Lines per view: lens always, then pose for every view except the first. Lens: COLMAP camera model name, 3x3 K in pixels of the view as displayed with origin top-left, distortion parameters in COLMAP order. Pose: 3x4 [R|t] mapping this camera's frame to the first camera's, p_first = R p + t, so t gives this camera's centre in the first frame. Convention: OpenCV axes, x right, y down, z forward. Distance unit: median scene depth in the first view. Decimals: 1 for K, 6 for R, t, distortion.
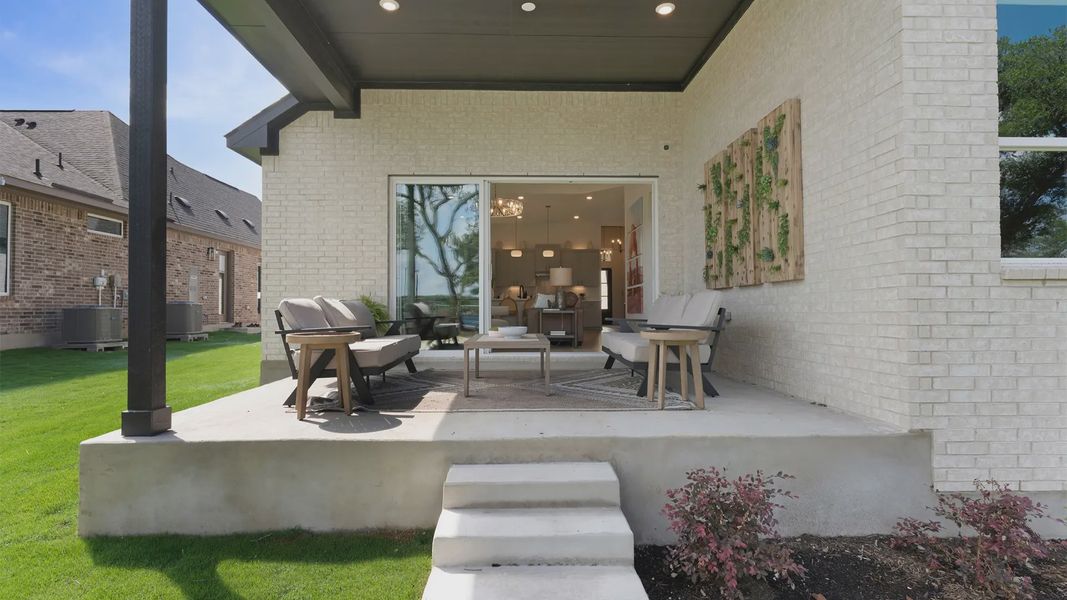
lens RADIAL K [[517.8, 0, 532.8], [0, 517.8, 302.5], [0, 0, 1]] dist [0.002198, 0.000237]
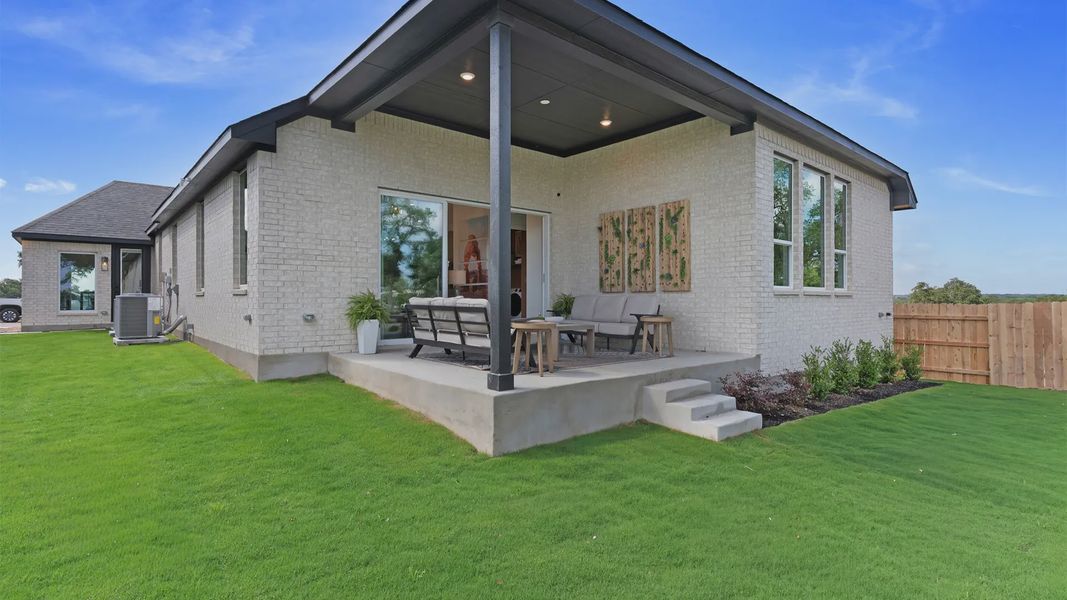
lens RADIAL K [[517.8, 0, 535.6], [0, 517.8, 296.8], [0, 0, 1]] dist [0.002198, 0.000237]
pose [[0.776687, 0.007844, 0.629838, -0.734455], [-0.013581, 0.999899, 0.004295, -0.012621], [-0.629741, -0.011889, 0.776714, -0.113852]]
